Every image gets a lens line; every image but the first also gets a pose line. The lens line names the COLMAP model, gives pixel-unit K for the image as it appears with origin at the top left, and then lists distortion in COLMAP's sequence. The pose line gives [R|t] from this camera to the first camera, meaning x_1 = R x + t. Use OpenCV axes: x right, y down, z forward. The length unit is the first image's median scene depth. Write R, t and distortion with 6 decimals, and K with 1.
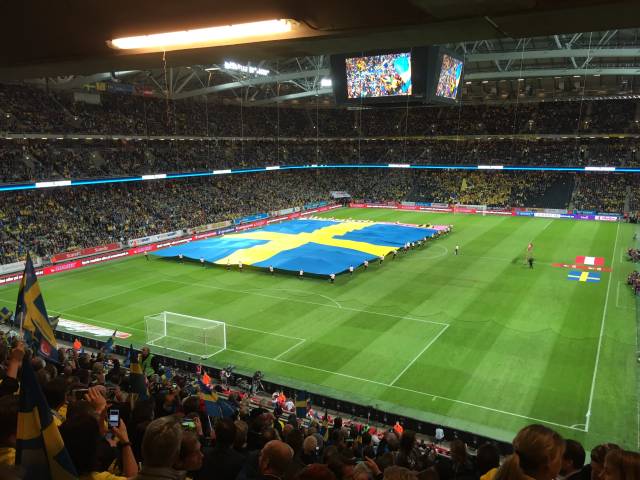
lens RADIAL K [[549.5, 0, 320.0], [0, 549.5, 240.0], [0, 0, 1]] dist [0.046550, -0.008727]
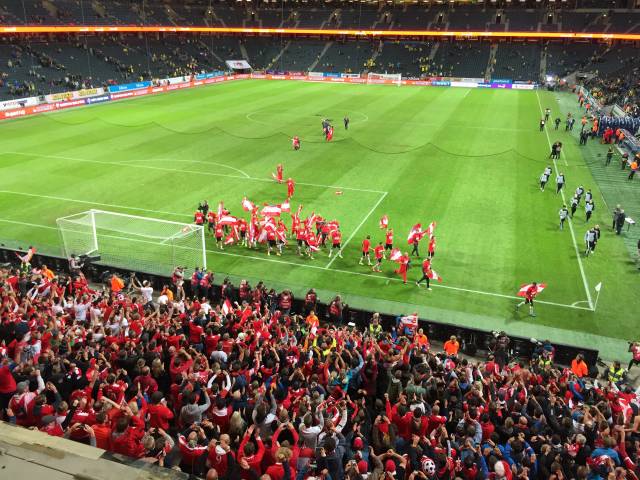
lens RADIAL K [[549.5, 0, 320.0], [0, 549.5, 240.0], [0, 0, 1]] dist [0.046550, -0.008727]
pose [[0.983502, -0.049820, 0.173902, -0.003375], [0.015427, 0.980925, 0.193772, 0.057073], [-0.180239, -0.187892, 0.965510, 0.204667]]
